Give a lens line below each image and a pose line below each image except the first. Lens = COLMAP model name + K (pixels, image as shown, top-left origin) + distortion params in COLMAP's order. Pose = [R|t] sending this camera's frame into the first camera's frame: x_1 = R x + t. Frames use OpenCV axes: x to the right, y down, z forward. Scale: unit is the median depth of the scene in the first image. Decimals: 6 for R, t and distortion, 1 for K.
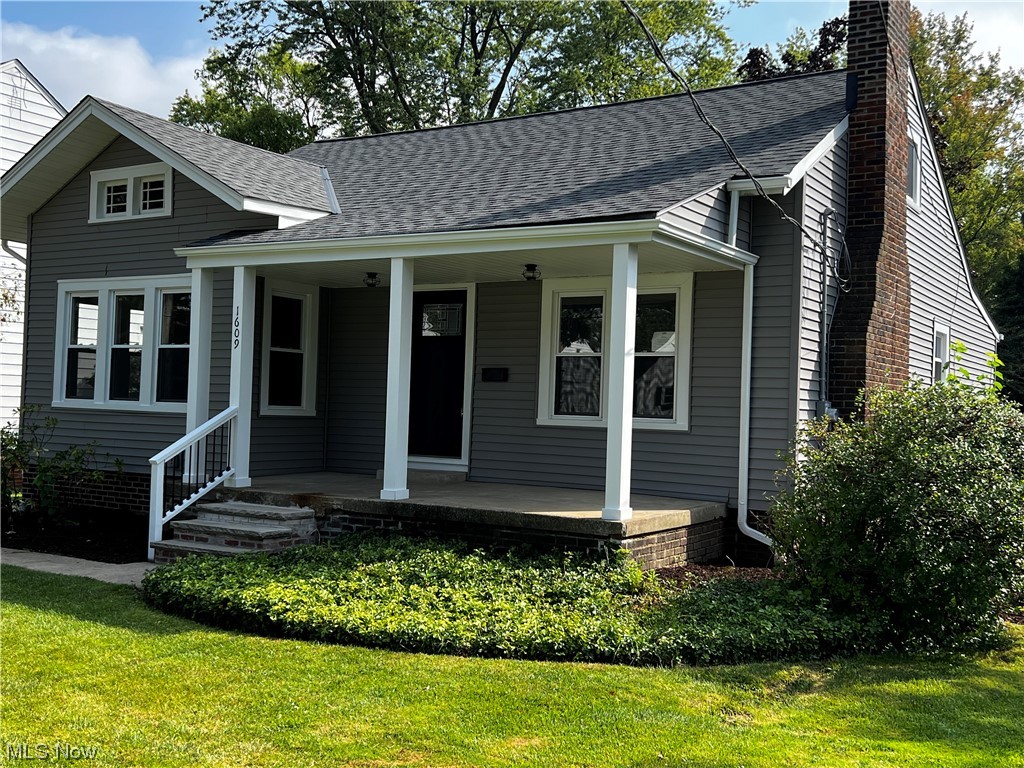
lens RADIAL K [[1106.9, 0, 510.4], [0, 1106.9, 378.7], [0, 0, 1]] dist [0.109226, 0.000000]
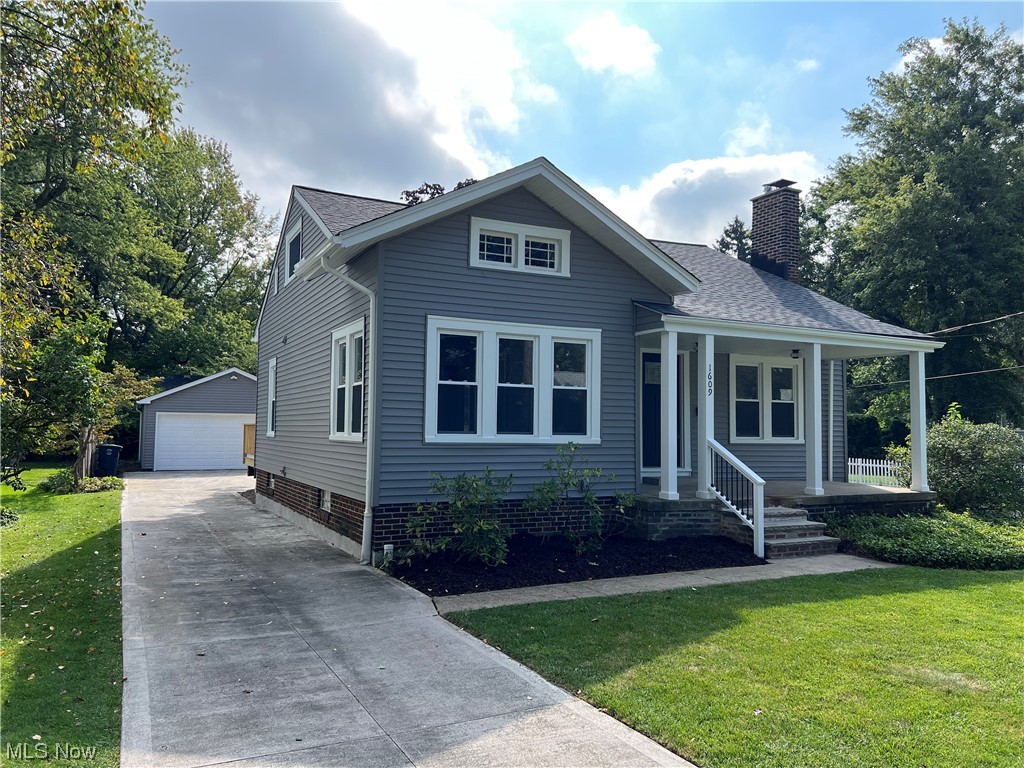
lens RADIAL K [[771.9, 0, 503.8], [0, 771.9, 381.0], [0, 0, 1]] dist [0.049267, -0.037352]
pose [[0.526397, 0.028956, 0.849746, -1.162643], [-0.018337, 0.999574, -0.022703, -0.018333], [-0.850041, -0.003631, 0.526704, 0.713458]]
